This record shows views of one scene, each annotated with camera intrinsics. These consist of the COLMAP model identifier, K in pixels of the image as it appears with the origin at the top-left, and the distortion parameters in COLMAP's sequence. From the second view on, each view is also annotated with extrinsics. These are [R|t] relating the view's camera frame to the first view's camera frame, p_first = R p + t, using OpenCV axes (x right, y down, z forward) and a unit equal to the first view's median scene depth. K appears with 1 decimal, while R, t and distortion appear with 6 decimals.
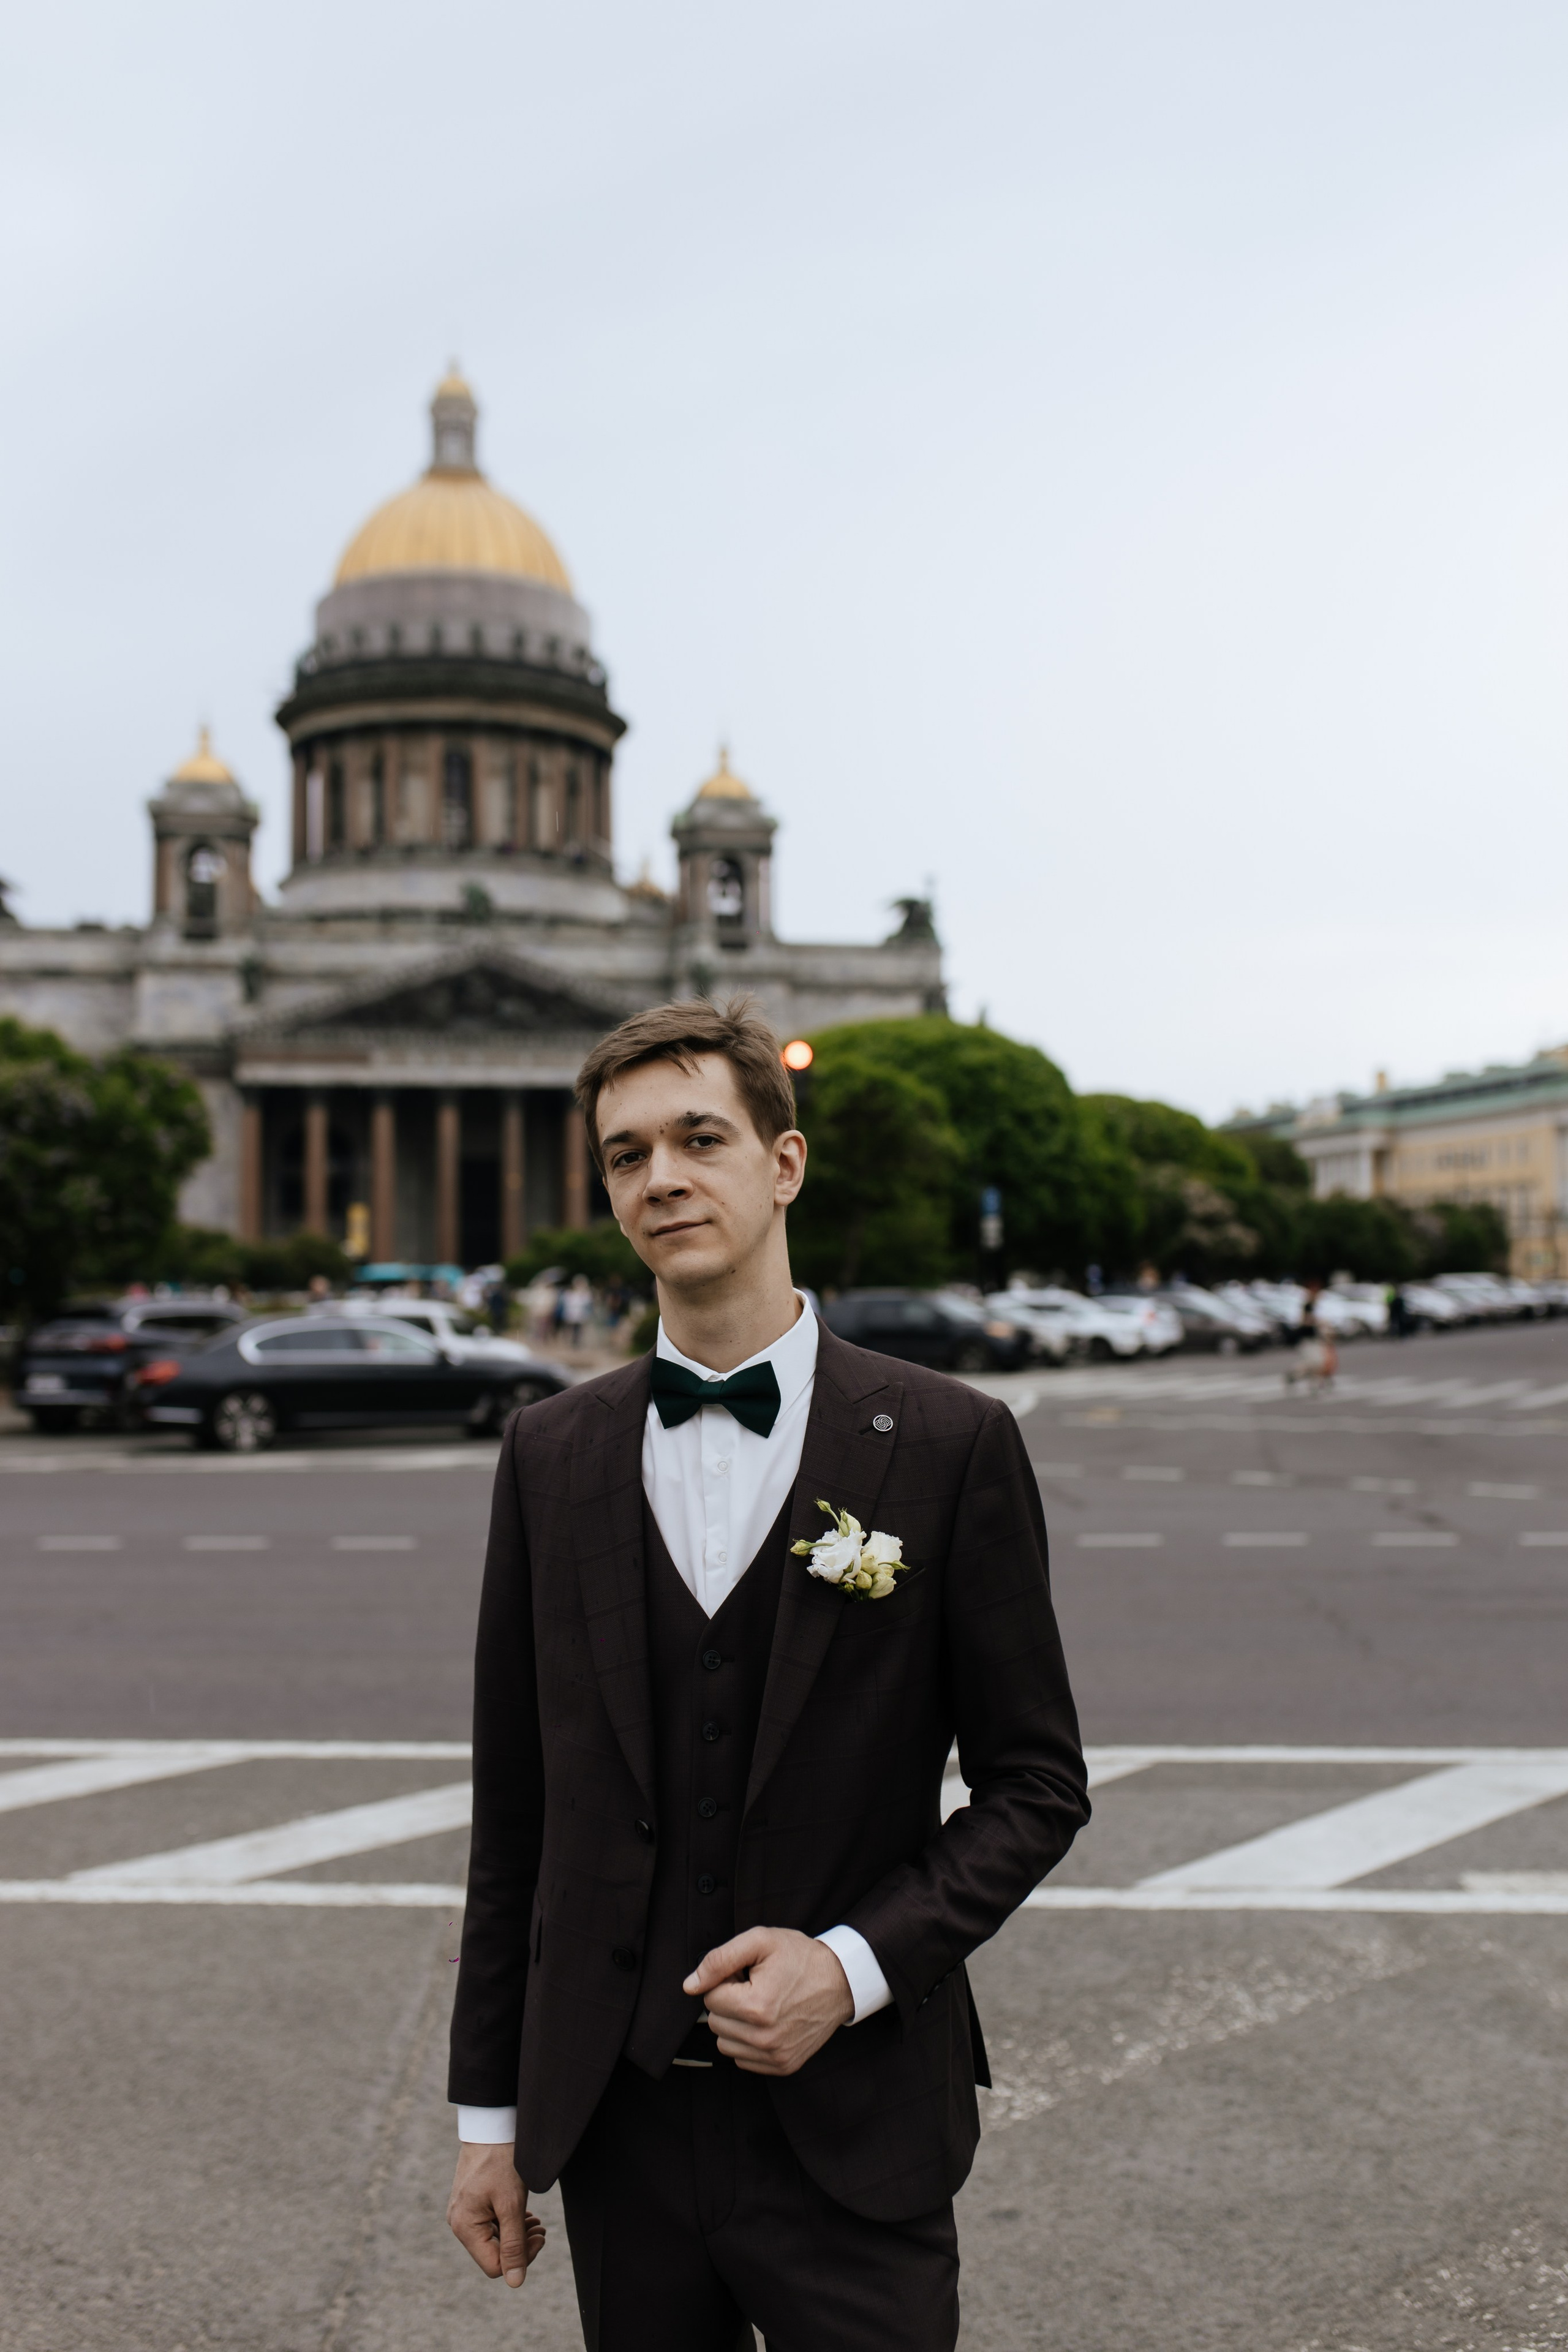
lens RADIAL K [[2210.0, 0, 784.0], [0, 2210.0, 1176.0], [0, 0, 1]] dist [0.001258, 0.001093]
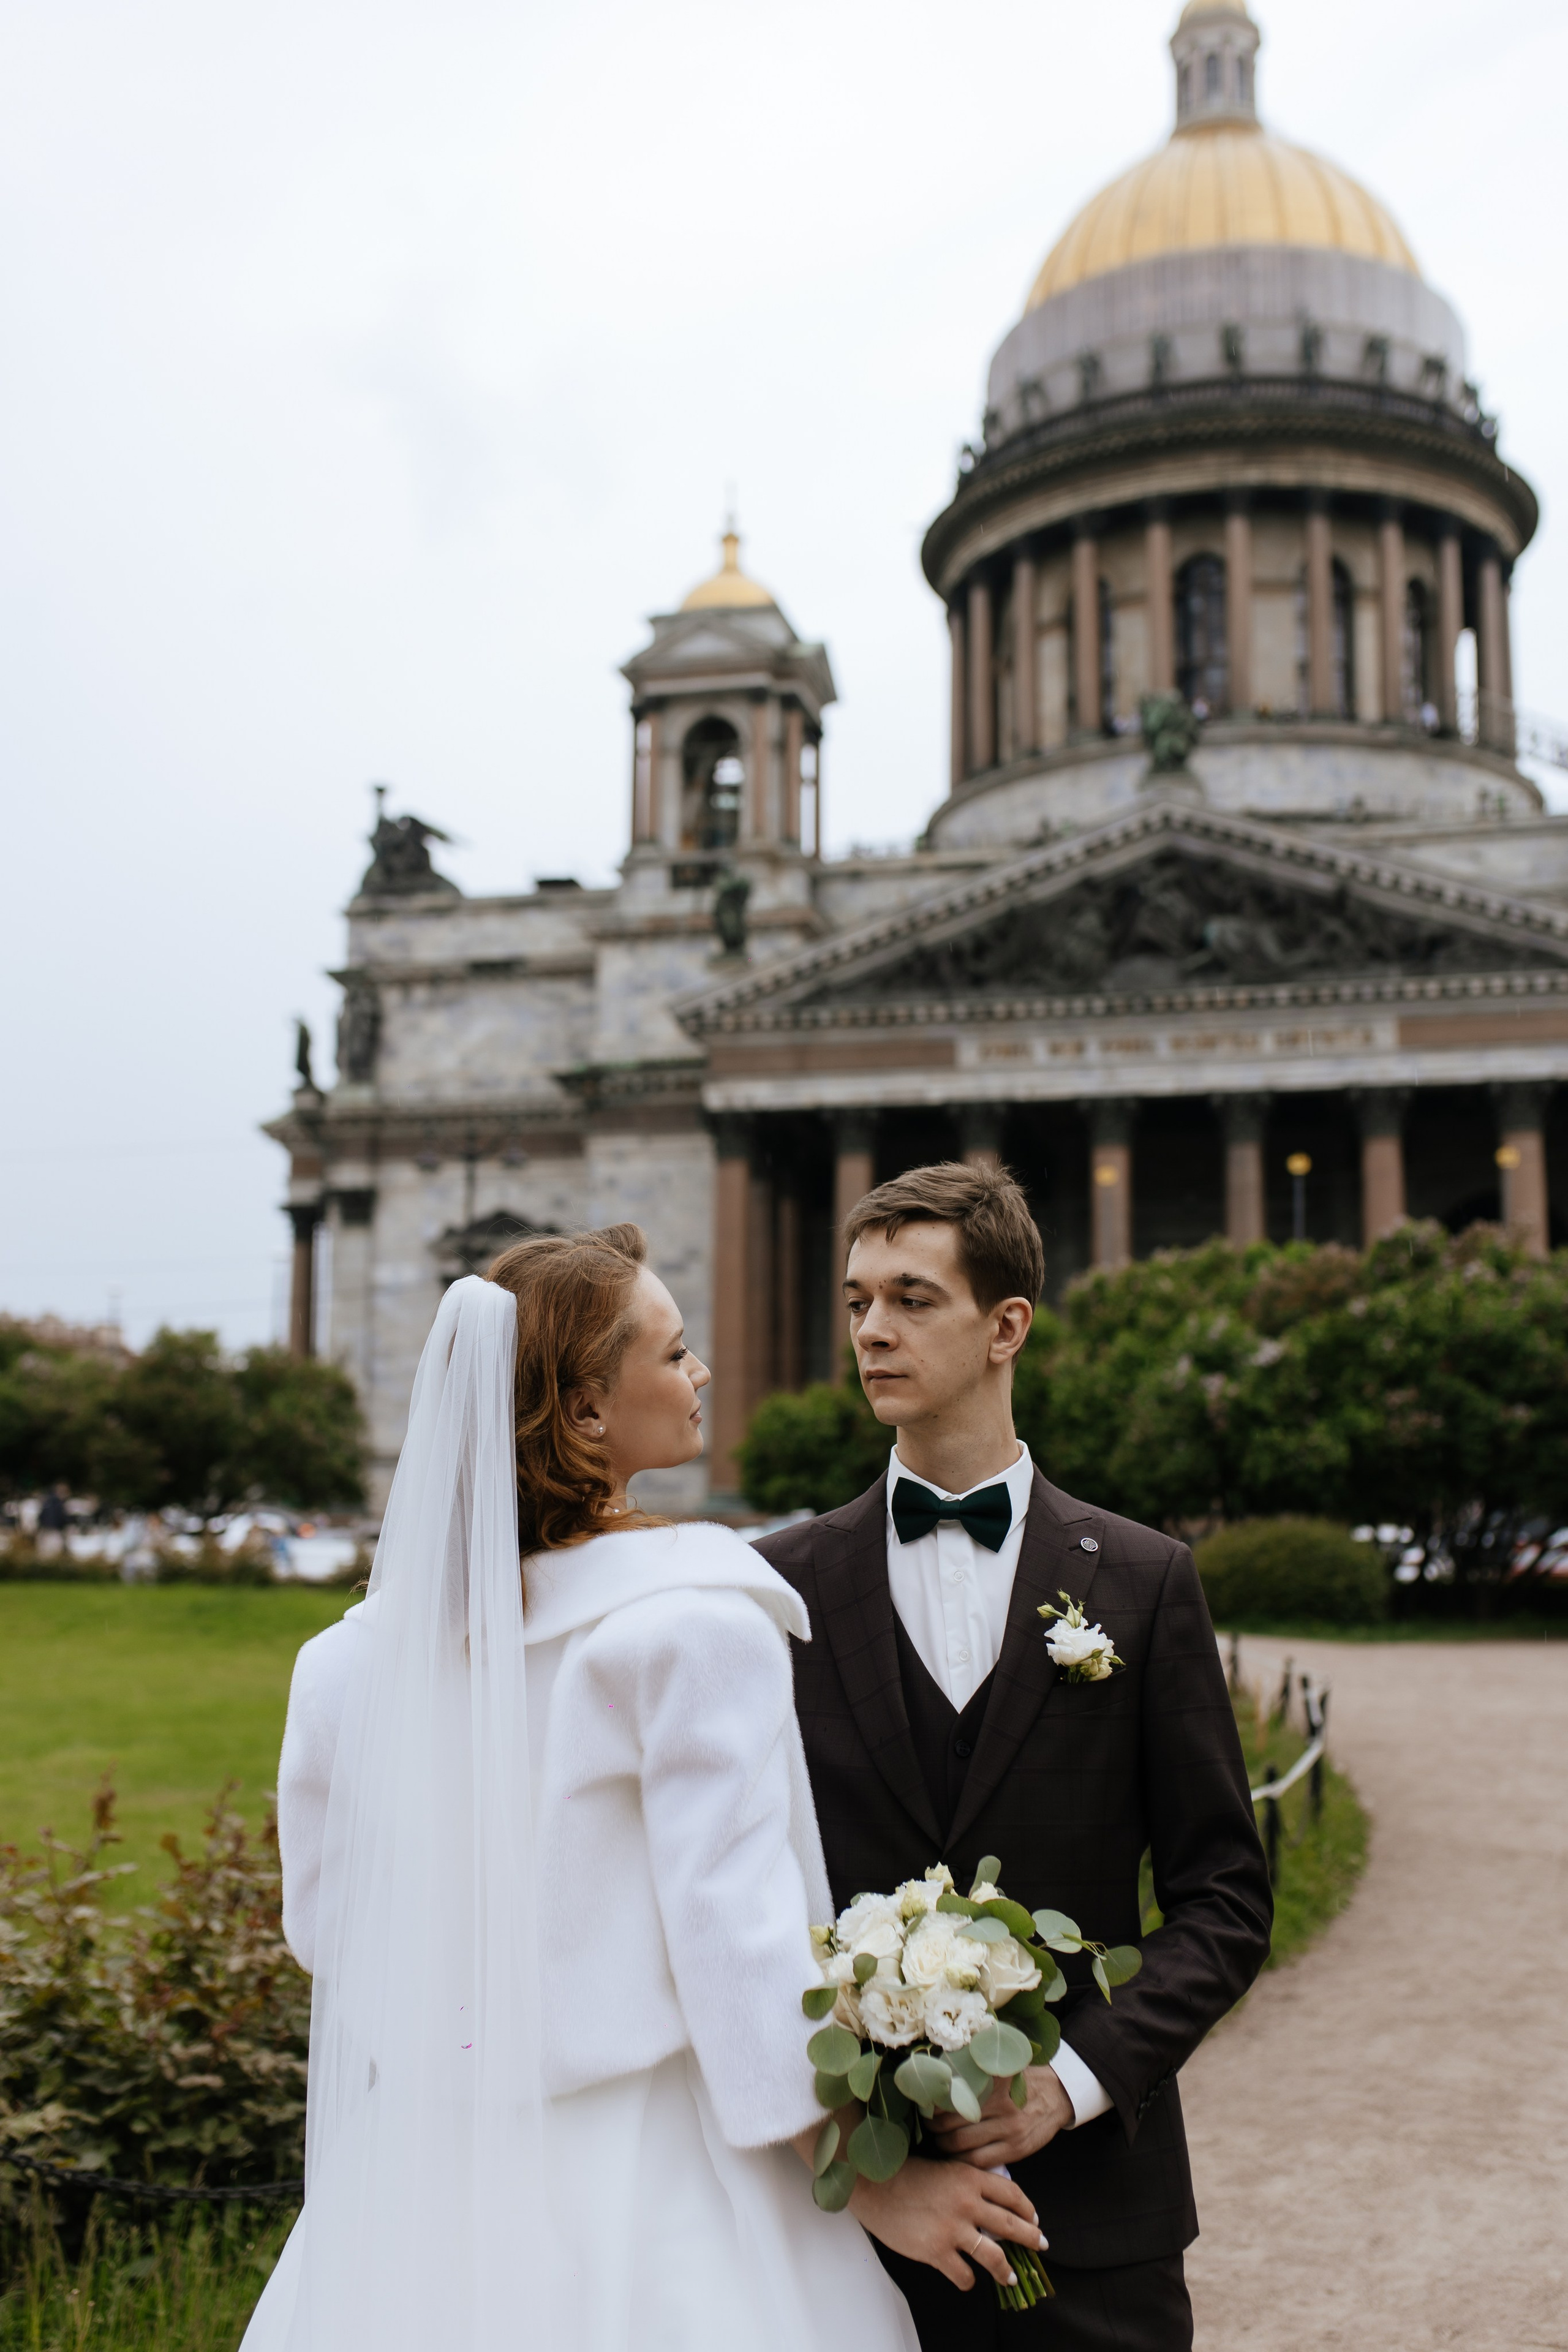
lens RADIAL K [[2325.6, 0, 785.9], [0, 2325.6, 1202.0], [0, 0, 1]] dist [0.004945, 0.005256]
pose [[0.901034, -0.040109, -0.431891, 0.005868], [0.000045, 0.995724, -0.092376, 0.029339], [0.433749, 0.083215, 0.897183, 0.514875]]
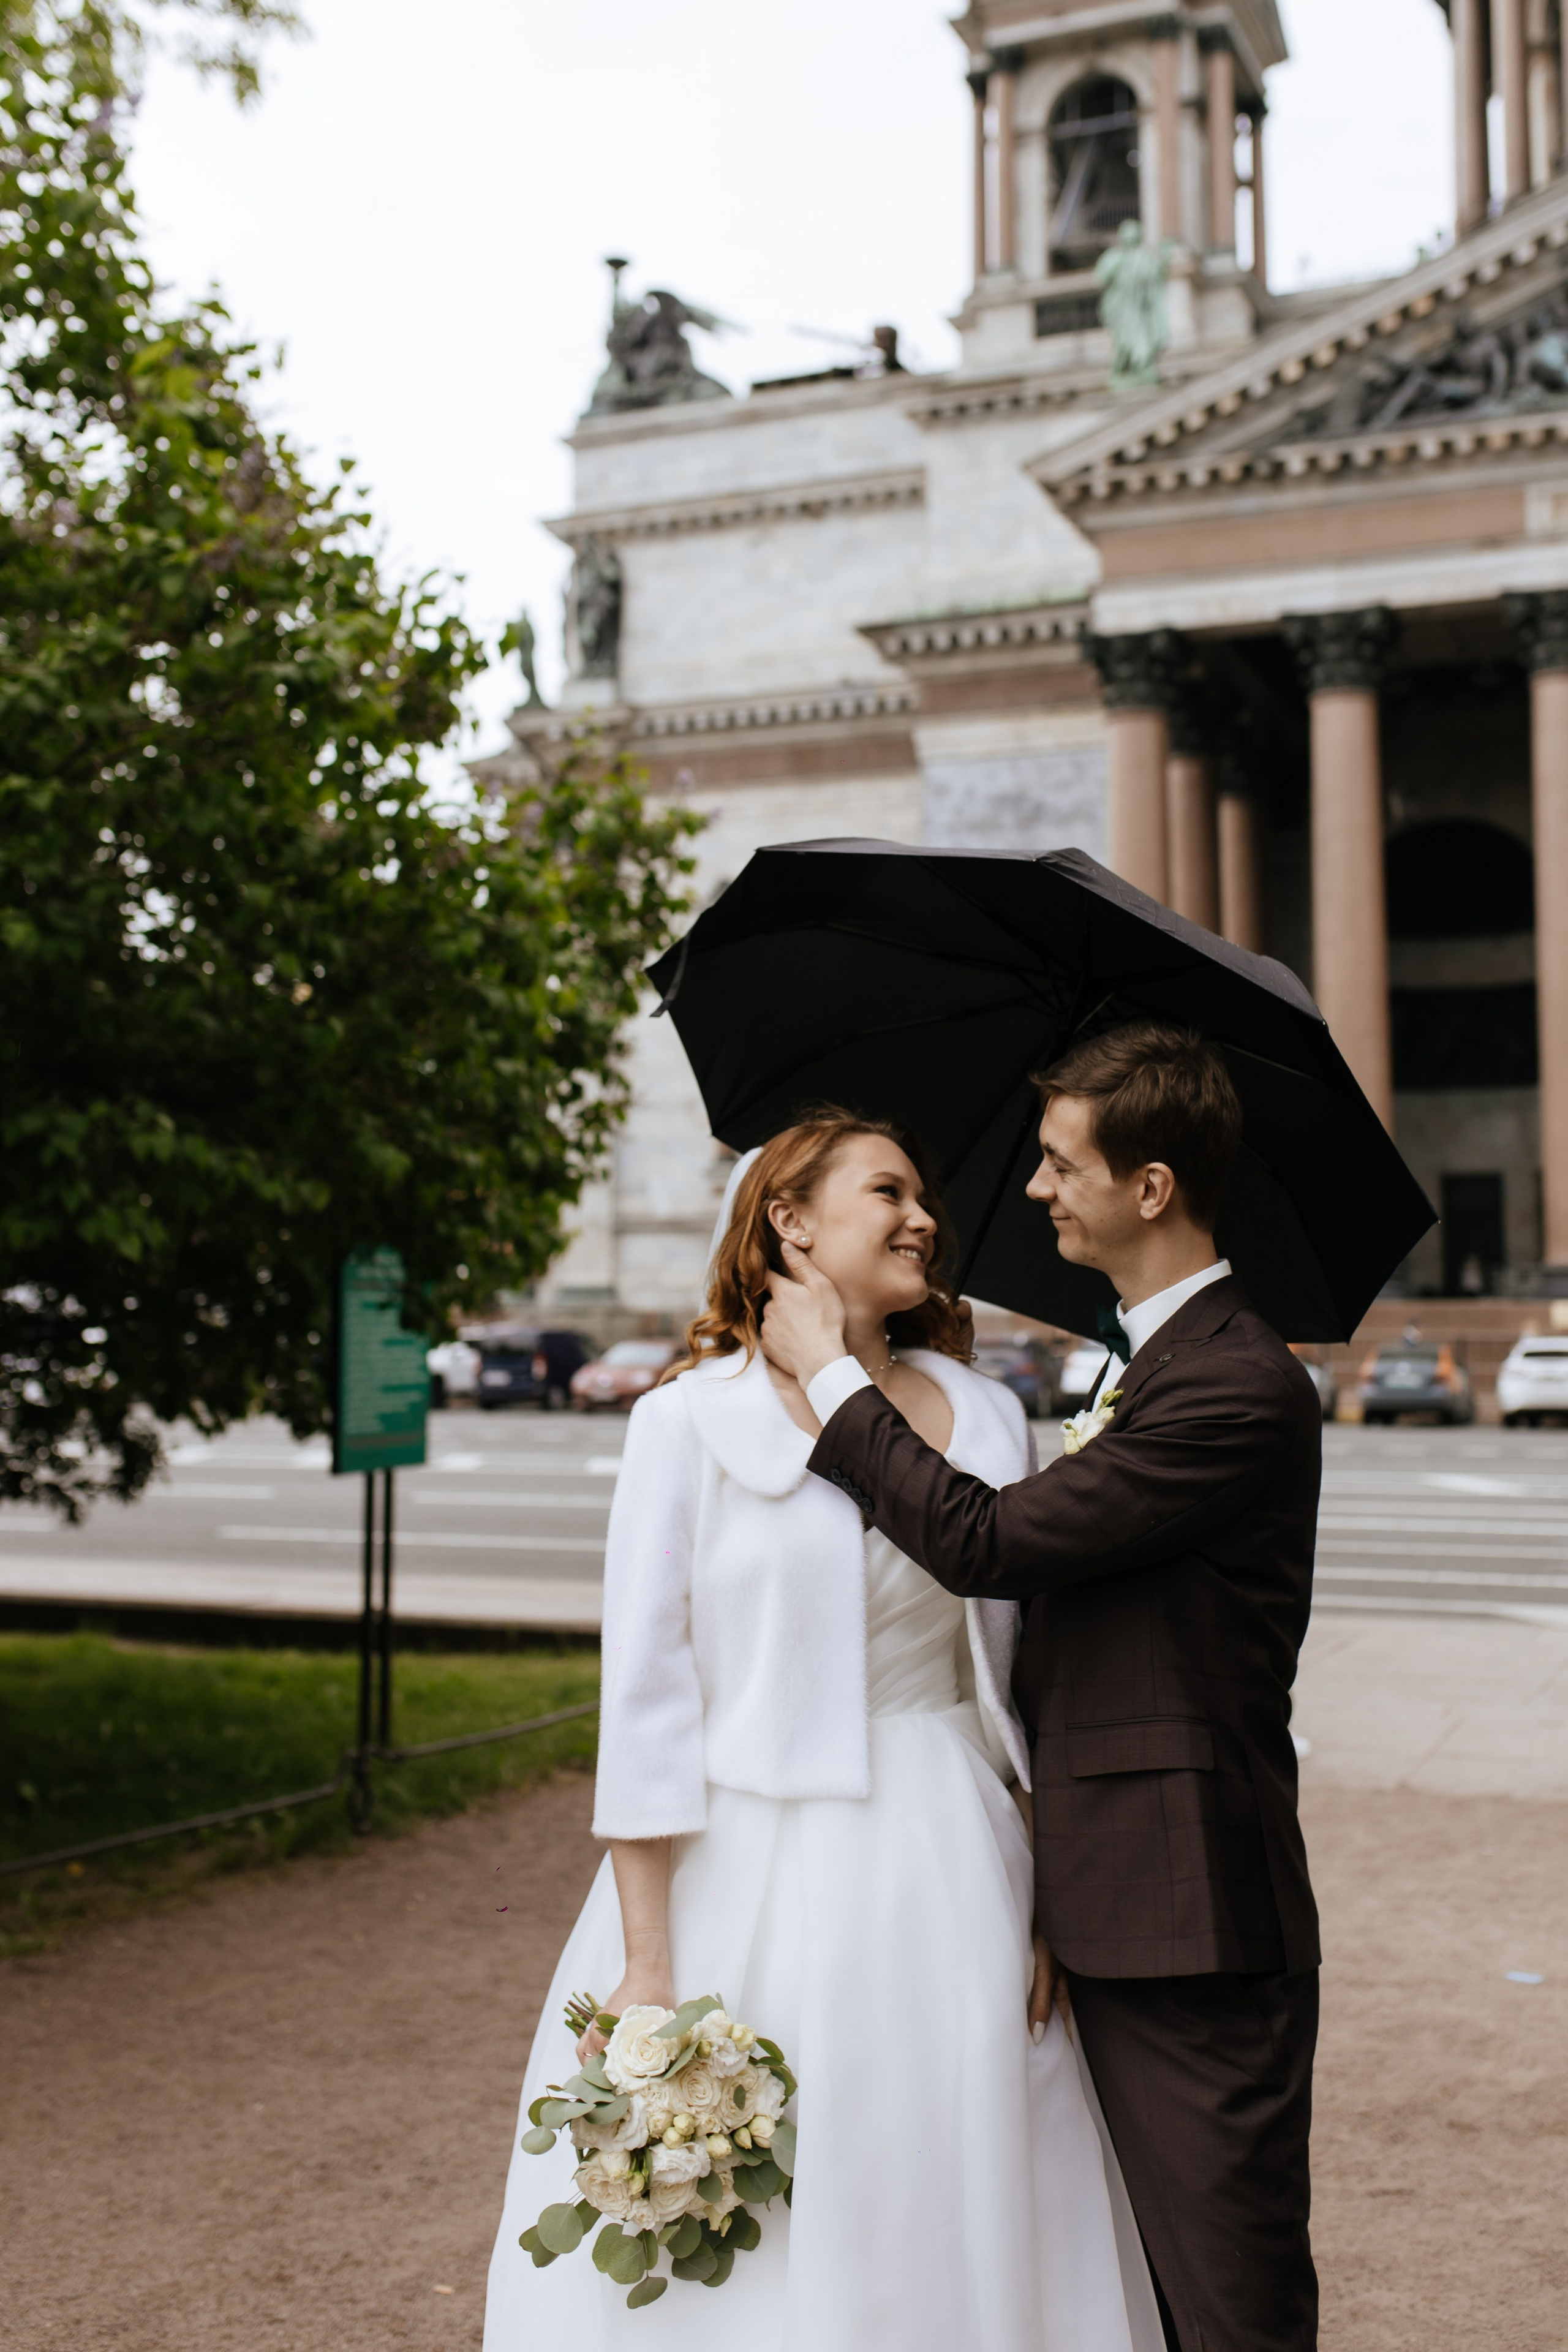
lens RADIAL K [[2568.3, 0, 784.0], [0, 2568.3, 1176.0], [0, 0, 1]] dist [-0.008404, 0.000012]
pose [[0.818090, -0.022276, -0.574658, -0.068134], [0.017184, 0.999750, -0.014291, 0.040167], [0.574833, 0.001816, 0.818269, 0.659023]]
